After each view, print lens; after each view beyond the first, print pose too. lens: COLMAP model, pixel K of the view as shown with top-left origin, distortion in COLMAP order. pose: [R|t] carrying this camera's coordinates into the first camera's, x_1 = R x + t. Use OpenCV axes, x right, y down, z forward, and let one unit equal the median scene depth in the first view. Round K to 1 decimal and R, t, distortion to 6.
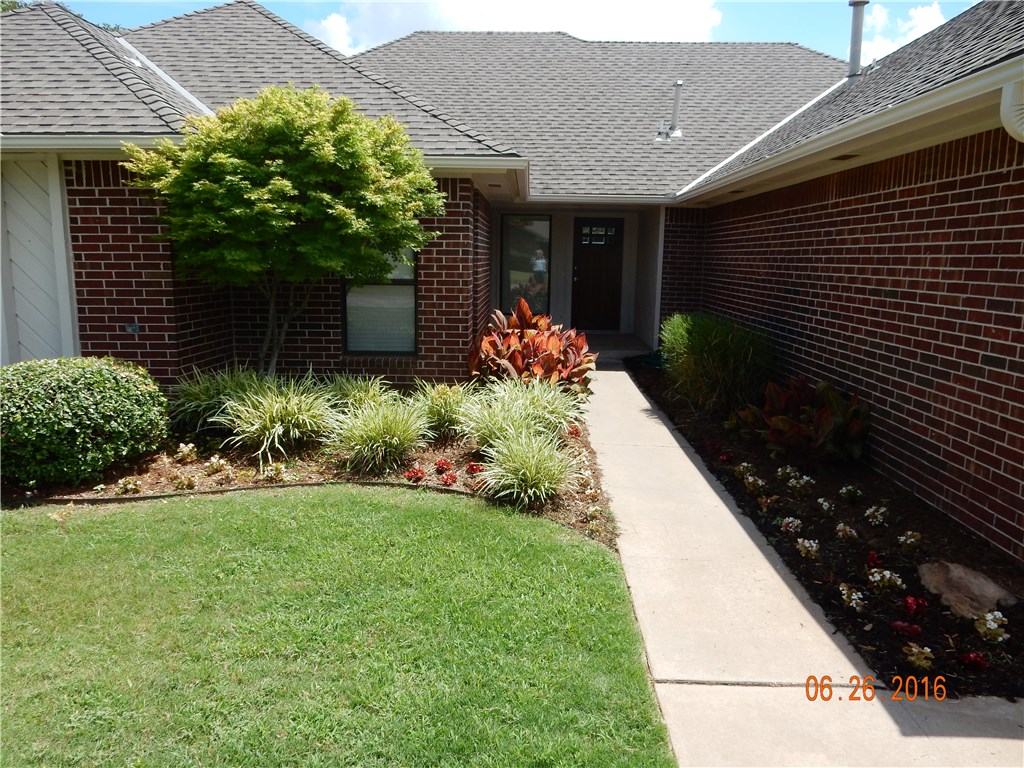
lens RADIAL K [[763.6, 0, 511.7], [0, 763.6, 403.4], [0, 0, 1]] dist [-0.028553, 0.004204]
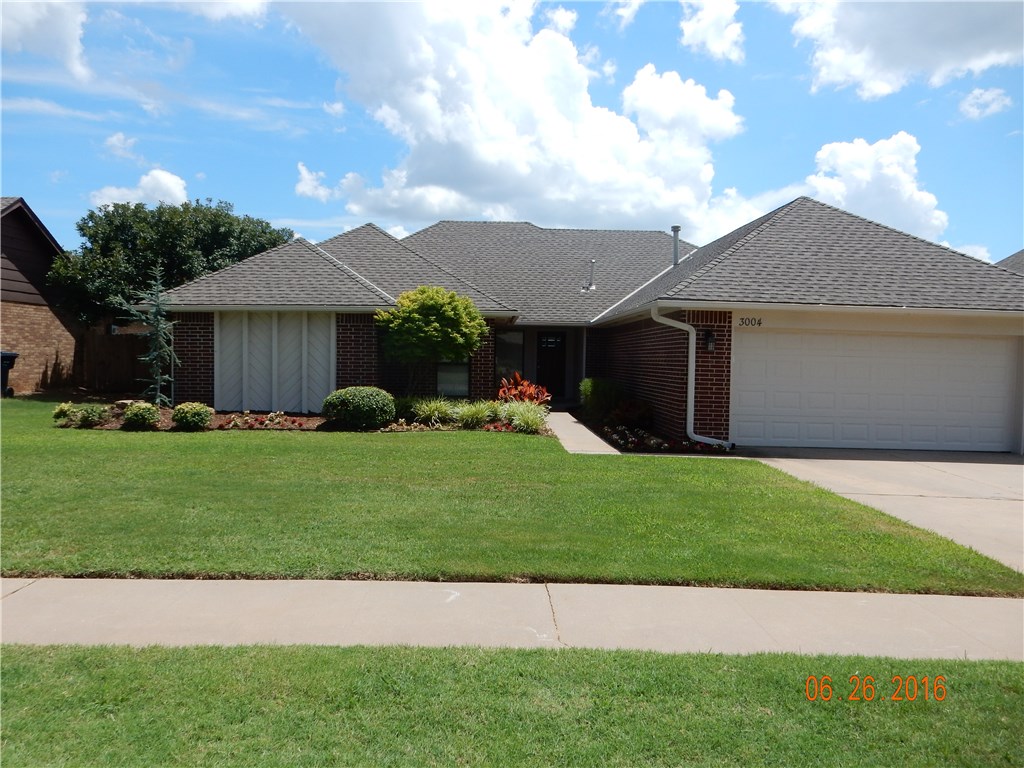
lens RADIAL K [[729.6, 0, 513.1], [0, 729.6, 373.0], [0, 0, 1]] dist [-0.026532, -0.000253]
pose [[0.998299, 0.000300, 0.058293, -0.150042], [0.009437, 0.985965, -0.166685, 0.271213], [-0.057525, 0.166952, 0.984286, -1.329034]]
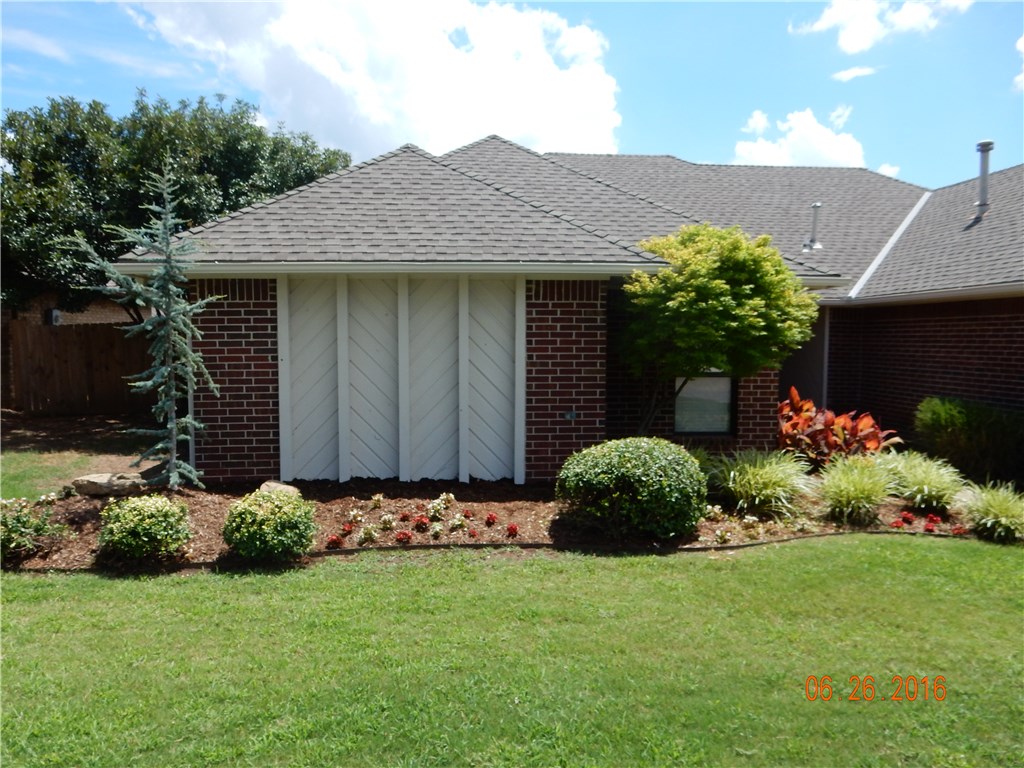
lens RADIAL K [[765.1, 0, 512.0], [0, 765.1, 384.0], [0, 0, 1]] dist [-0.003710, 0.005932]
pose [[0.995553, -0.011332, 0.093523, -0.718277], [0.023785, 0.990811, -0.133145, 0.011750], [-0.091155, 0.134777, 0.986674, -0.202064]]
